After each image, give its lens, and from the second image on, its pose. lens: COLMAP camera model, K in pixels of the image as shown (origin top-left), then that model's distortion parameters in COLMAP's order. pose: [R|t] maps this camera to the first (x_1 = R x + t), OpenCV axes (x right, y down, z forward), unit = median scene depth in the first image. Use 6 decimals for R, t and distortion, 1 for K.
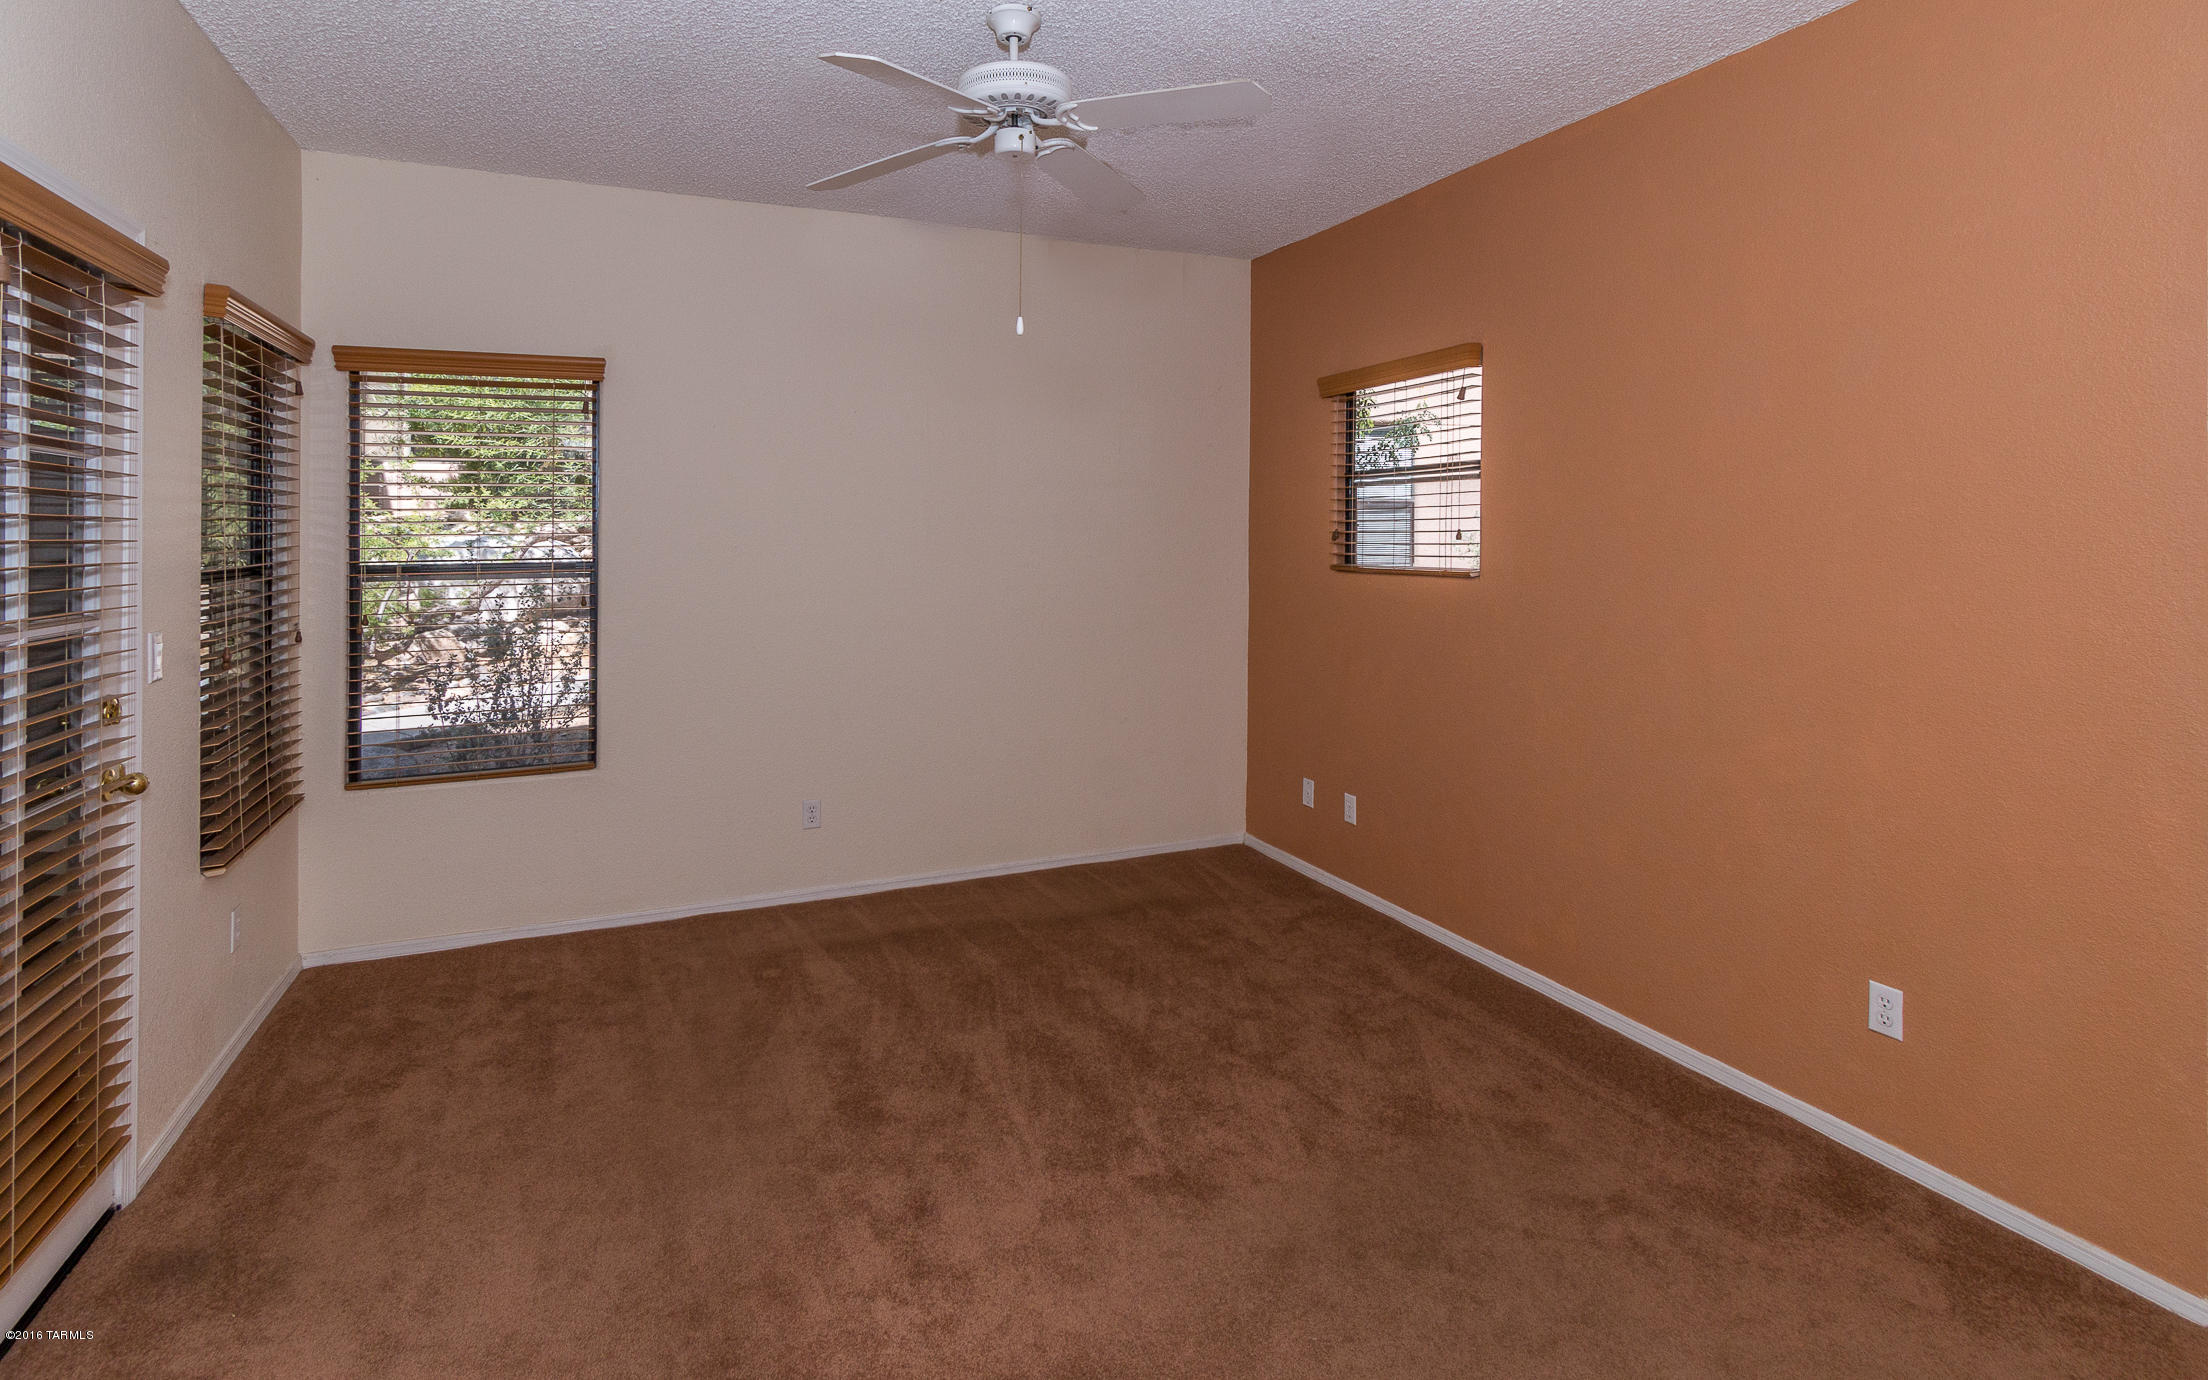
lens RADIAL K [[1049.6, 0, 1106.7], [0, 1049.6, 524.5], [0, 0, 1]] dist [0.000894, 0.000257]
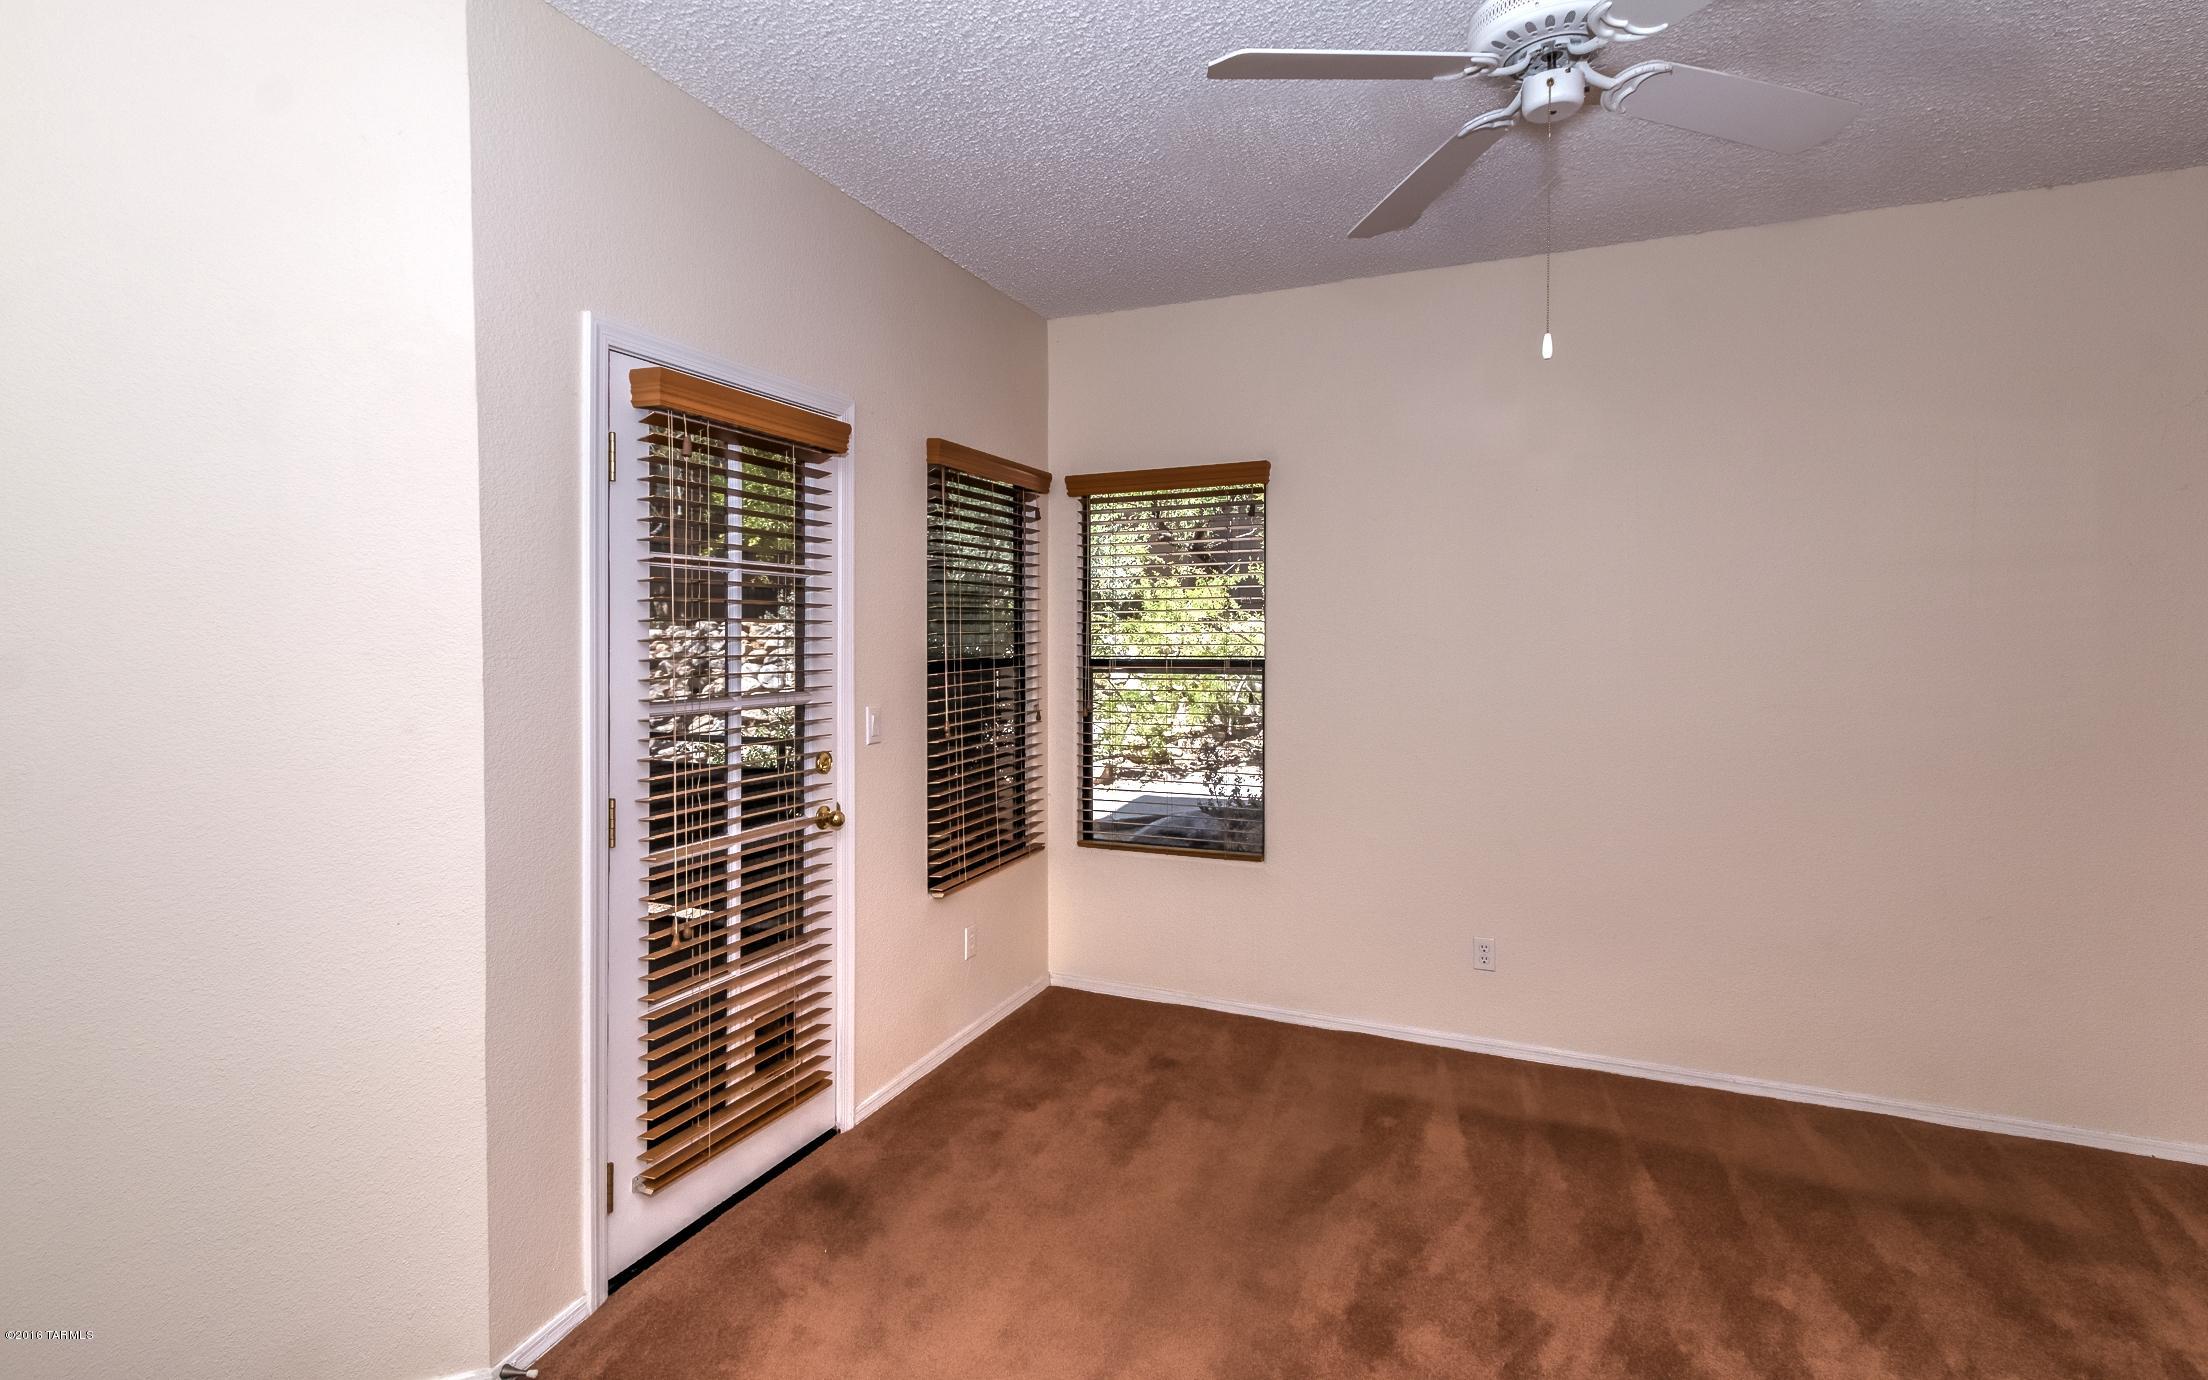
lens RADIAL K [[1040.2, 0, 1103.8], [0, 1040.2, 628.5], [0, 0, 1]] dist [0.001010, -0.000994]
pose [[0.677917, 0.001958, -0.735136, 0.195183], [0.002115, 0.999987, 0.004613, -0.000688], [0.735136, -0.004682, 0.677904, 0.247864]]
